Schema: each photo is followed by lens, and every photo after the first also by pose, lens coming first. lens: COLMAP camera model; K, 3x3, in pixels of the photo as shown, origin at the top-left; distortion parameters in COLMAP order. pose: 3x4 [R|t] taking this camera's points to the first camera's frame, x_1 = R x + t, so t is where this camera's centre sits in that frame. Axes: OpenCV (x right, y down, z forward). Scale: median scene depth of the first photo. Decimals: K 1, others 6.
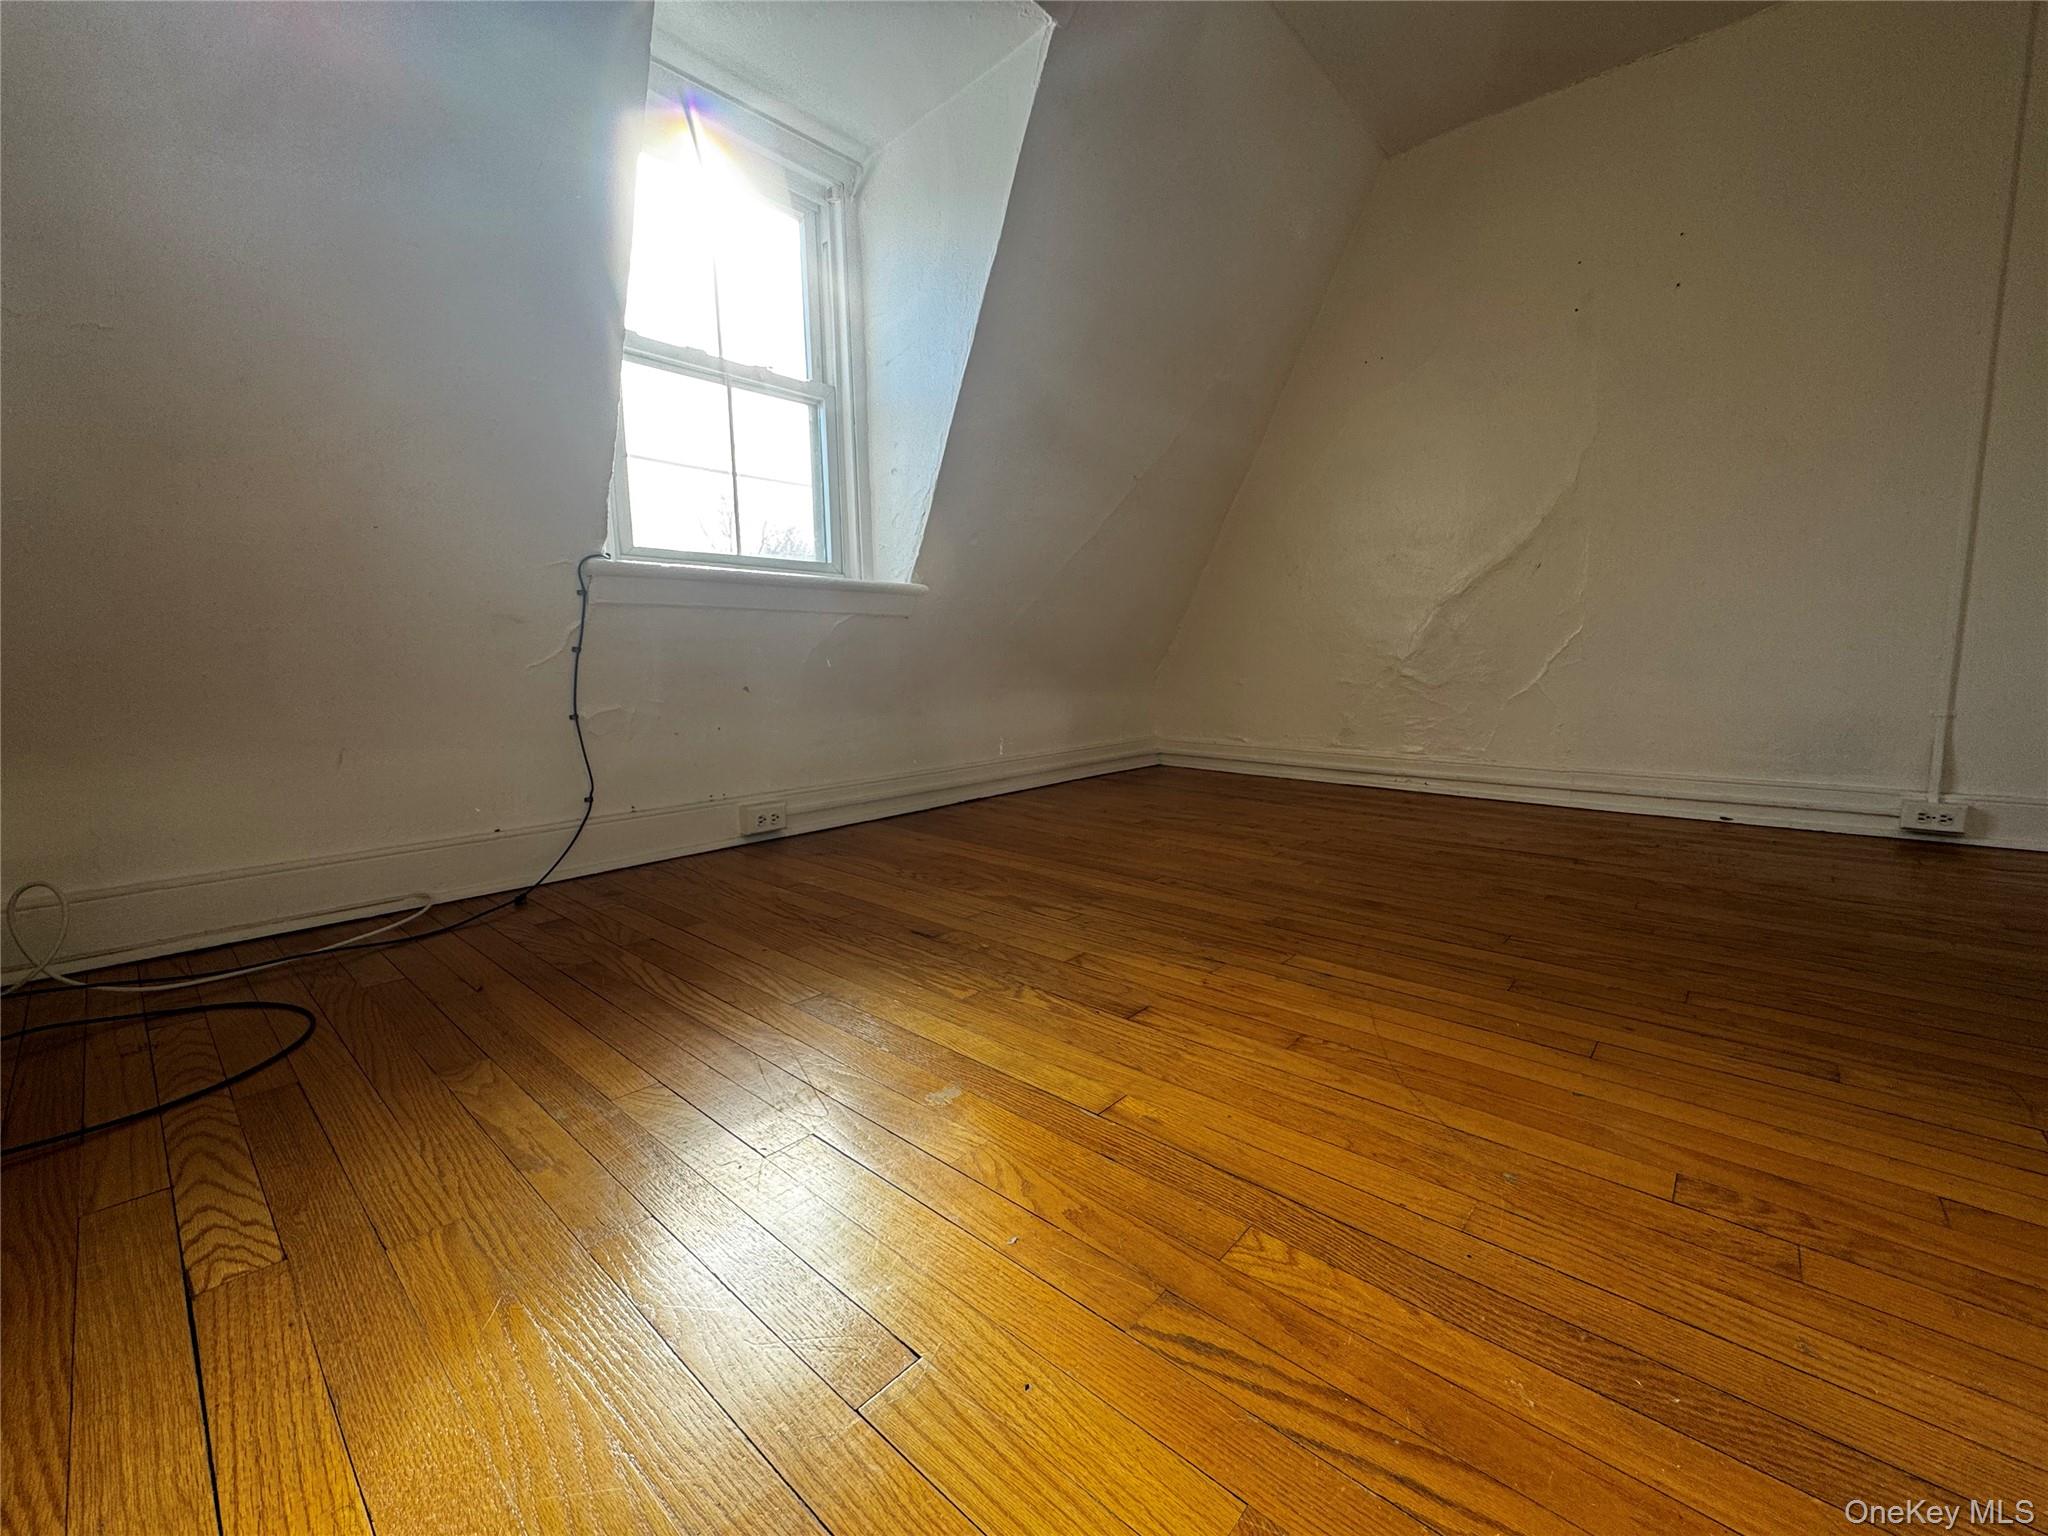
lens RADIAL K [[823.1, 0, 1025.0], [0, 823.1, 772.3], [0, 0, 1]] dist [-0.001172, -0.000241]
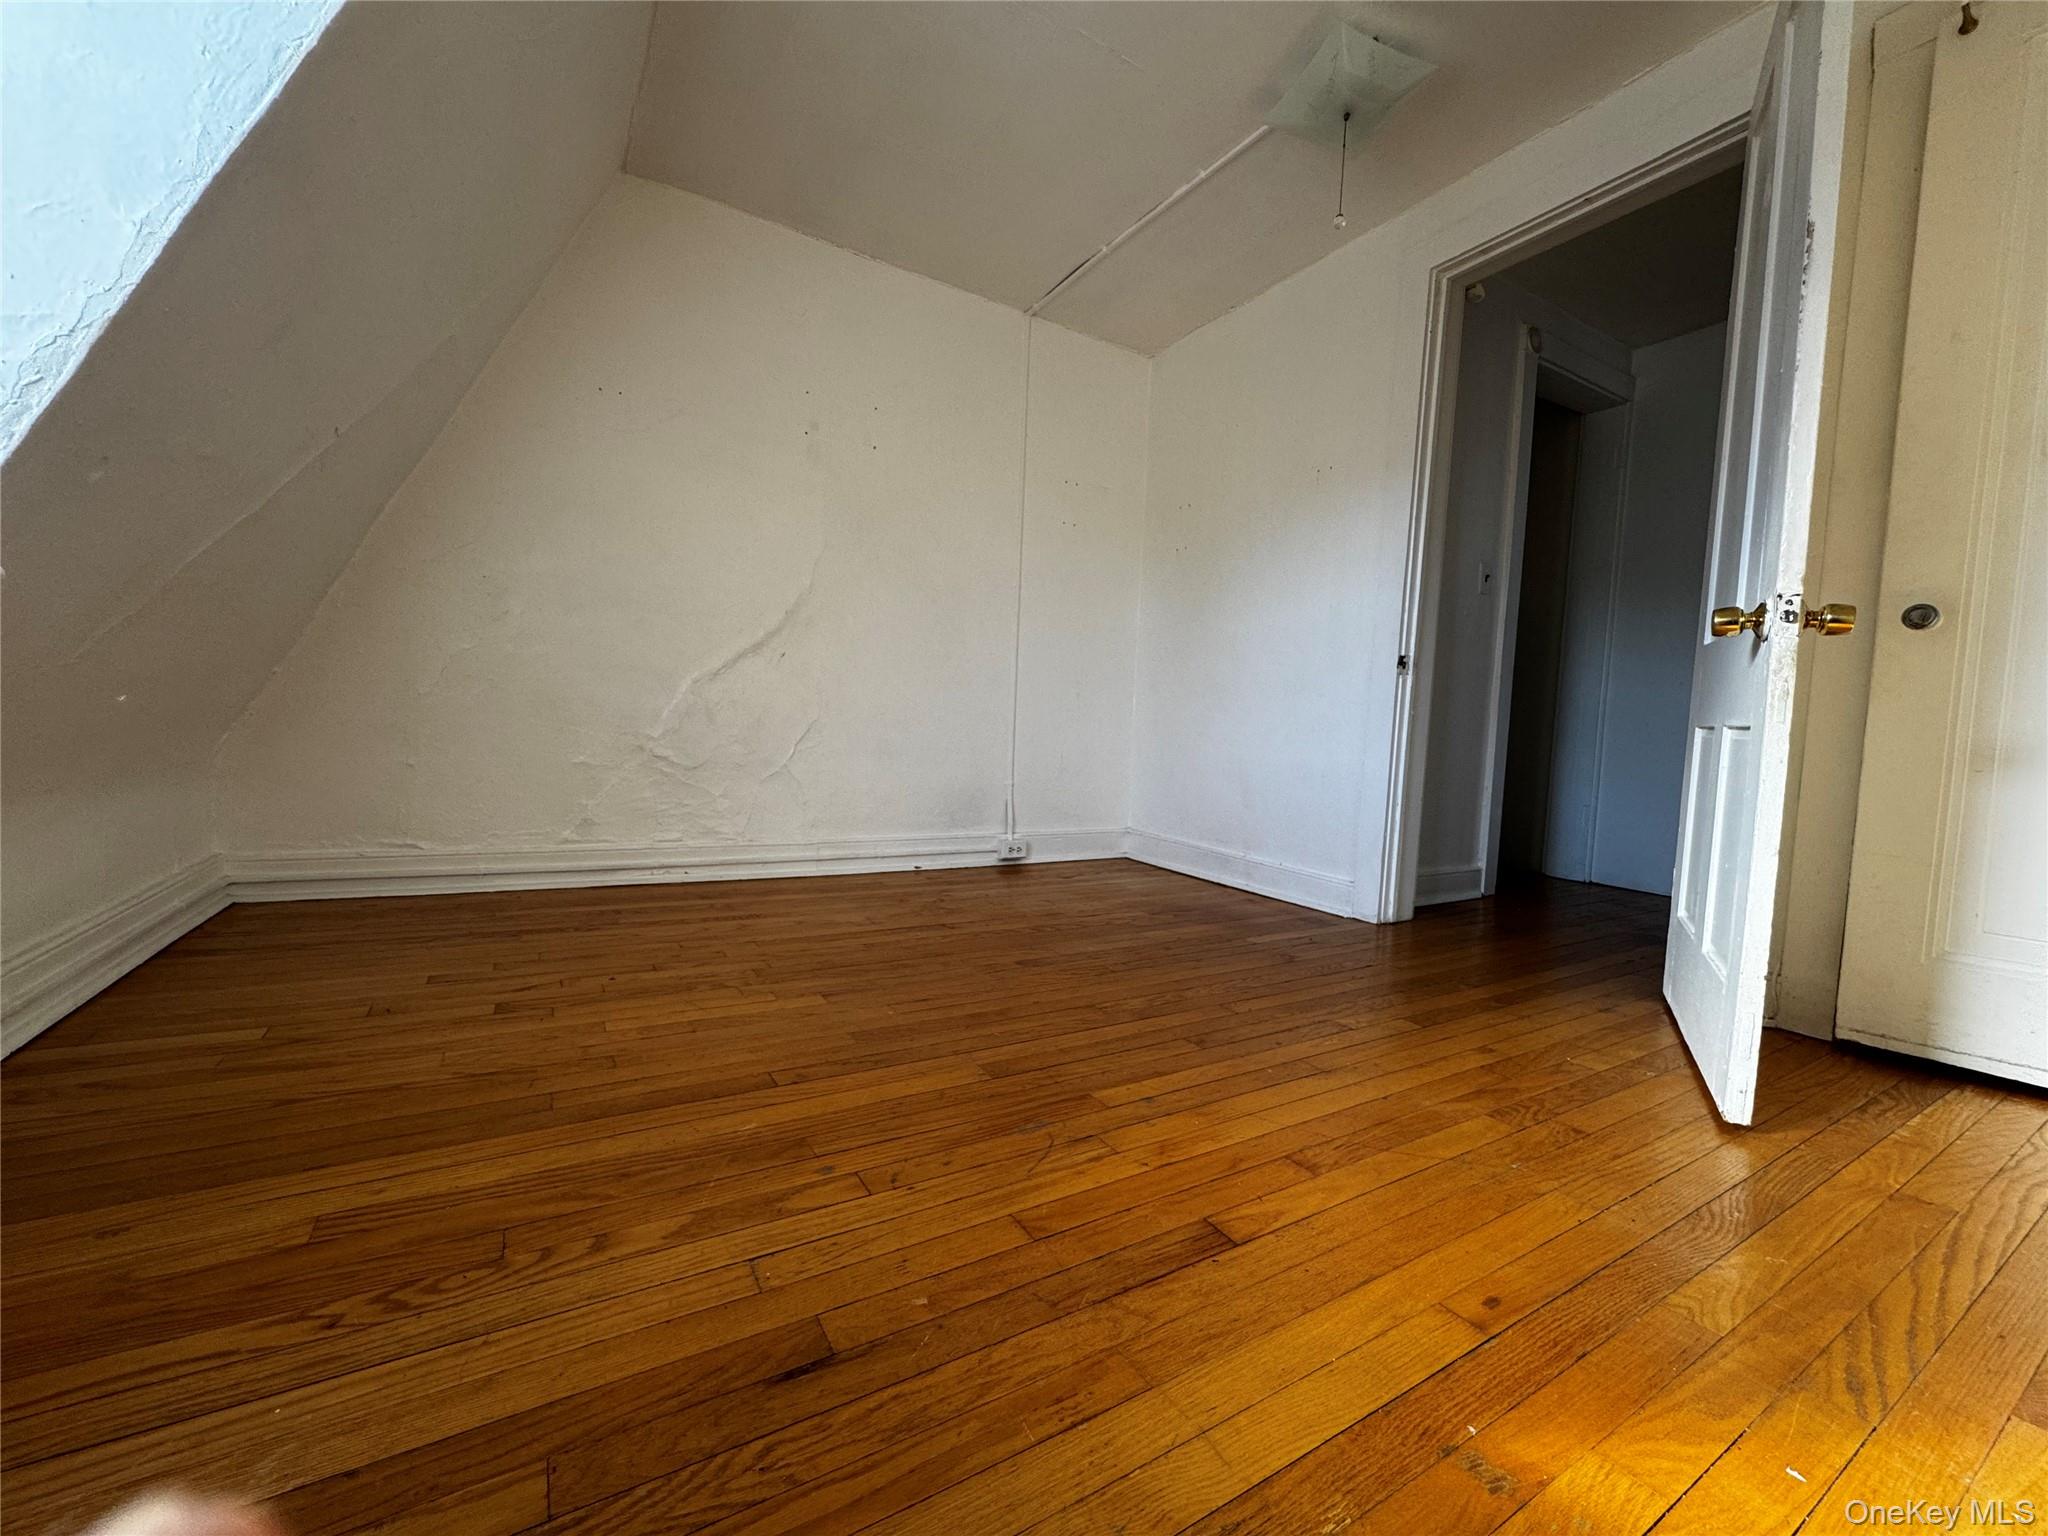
lens RADIAL K [[823.1, 0, 1023.5], [0, 823.1, 767.5], [0, 0, 1]] dist [-0.001172, -0.000241]
pose [[0.294557, -0.028953, 0.955195, -0.518373], [0.081292, 0.996677, 0.005141, -0.144692], [-0.952170, 0.076136, 0.295932, 0.673194]]
